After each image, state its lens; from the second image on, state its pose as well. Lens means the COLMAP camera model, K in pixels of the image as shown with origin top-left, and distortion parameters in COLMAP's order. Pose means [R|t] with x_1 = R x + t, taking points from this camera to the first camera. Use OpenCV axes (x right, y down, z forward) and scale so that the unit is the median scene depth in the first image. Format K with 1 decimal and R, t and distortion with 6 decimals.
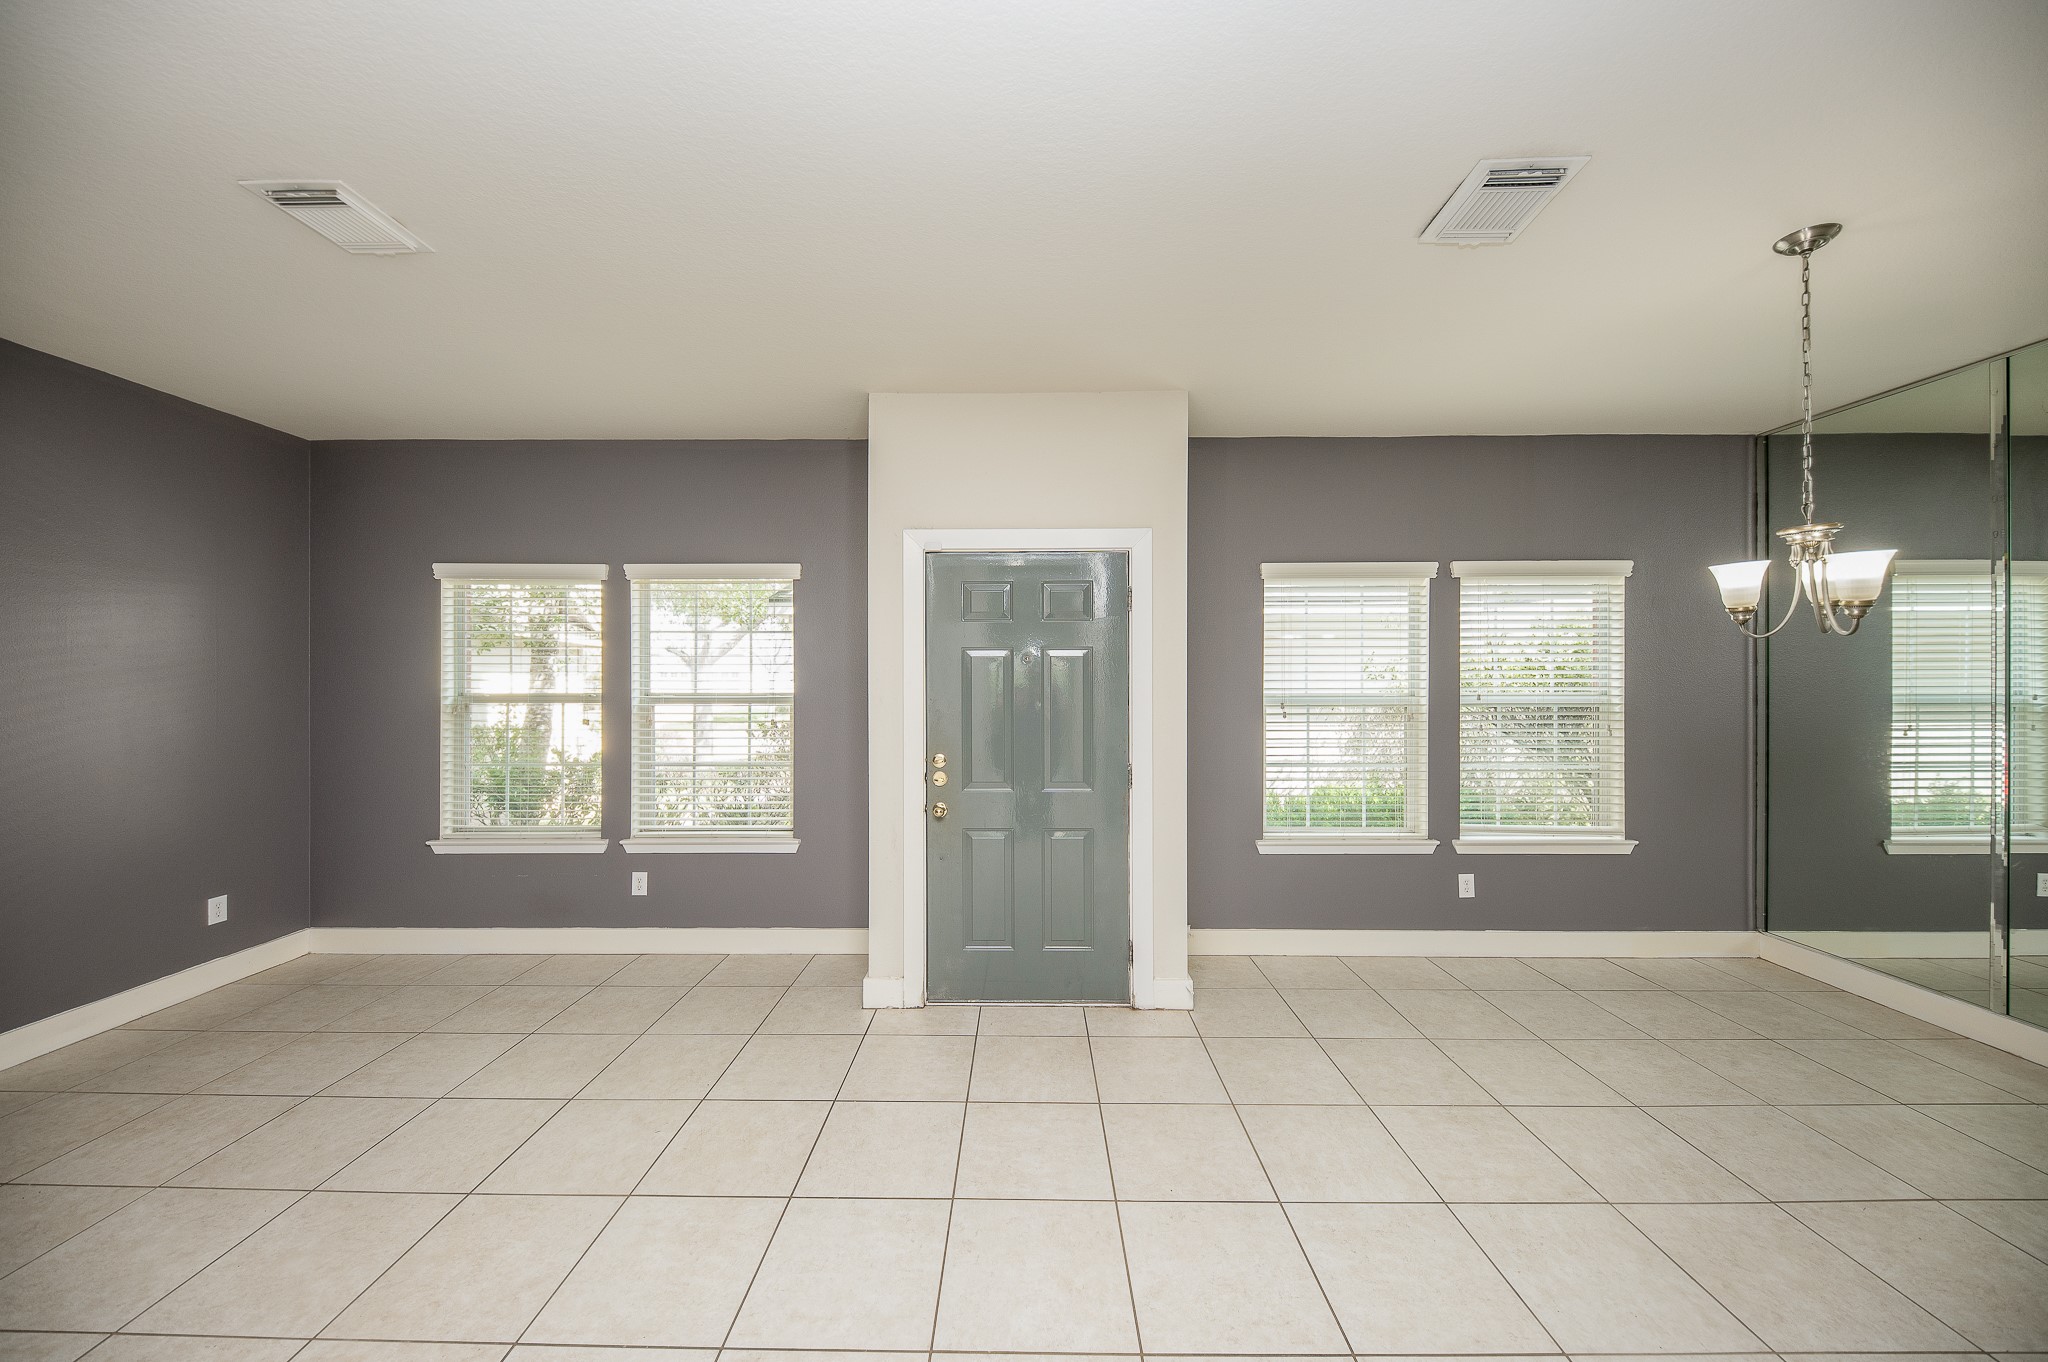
lens RADIAL K [[693.2, 0, 997.3], [0, 693.2, 680.7], [0, 0, 1]] dist [0.009098, -0.006578]
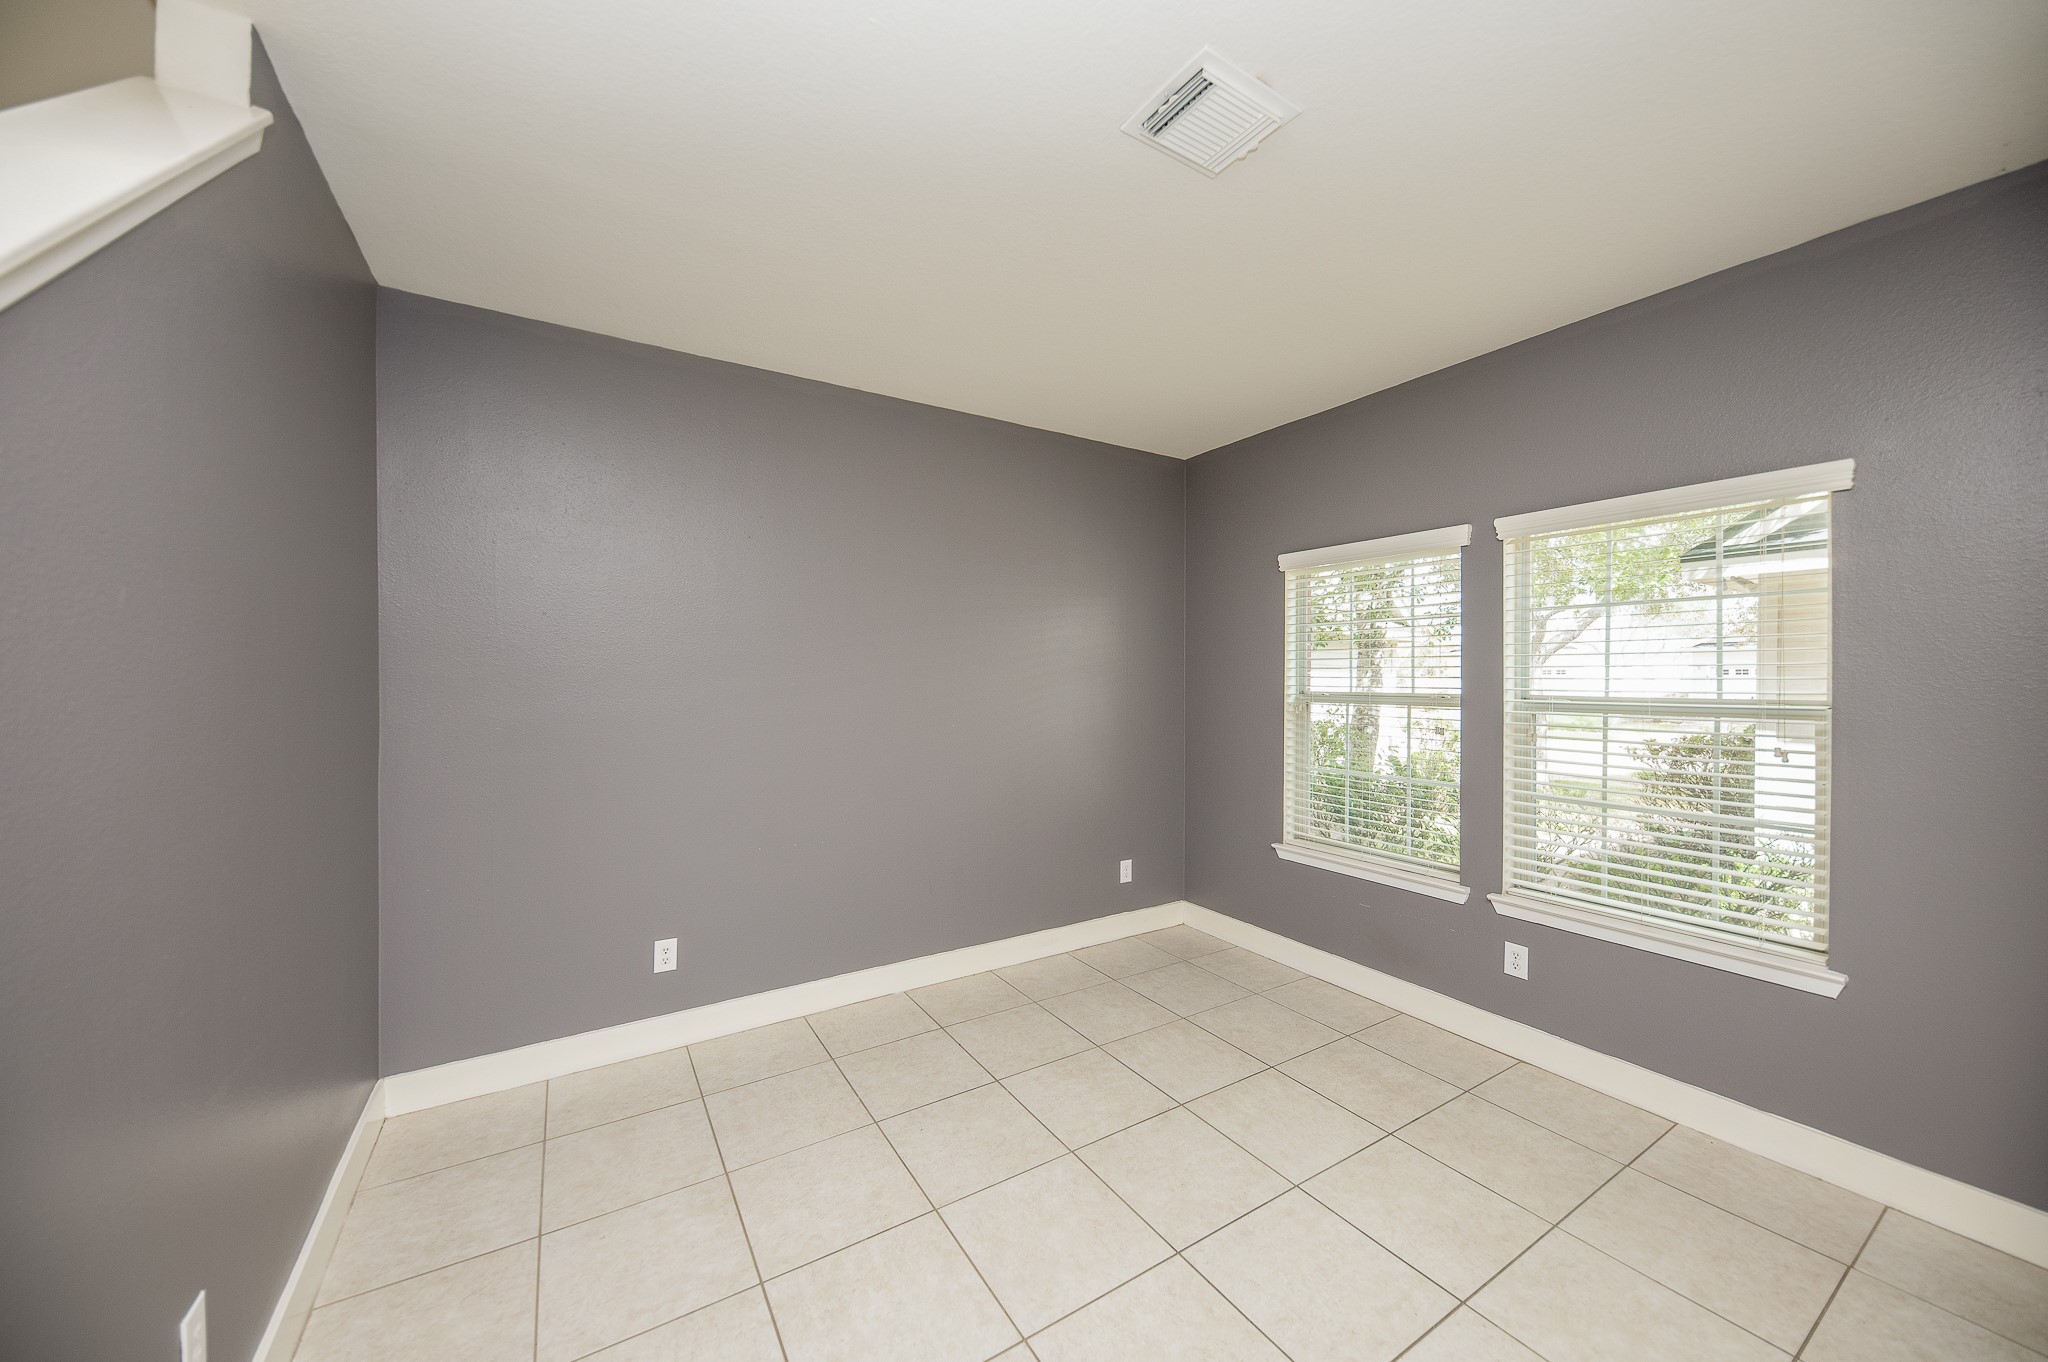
lens RADIAL K [[724.7, 0, 1026.3], [0, 724.7, 675.4], [0, 0, 1]] dist [0.011301, -0.008126]
pose [[0.541864, -0.001146, -0.840466, -0.156329], [-0.003458, 0.999988, -0.003593, 0.001580], [0.840459, 0.004853, 0.541853, 0.164155]]
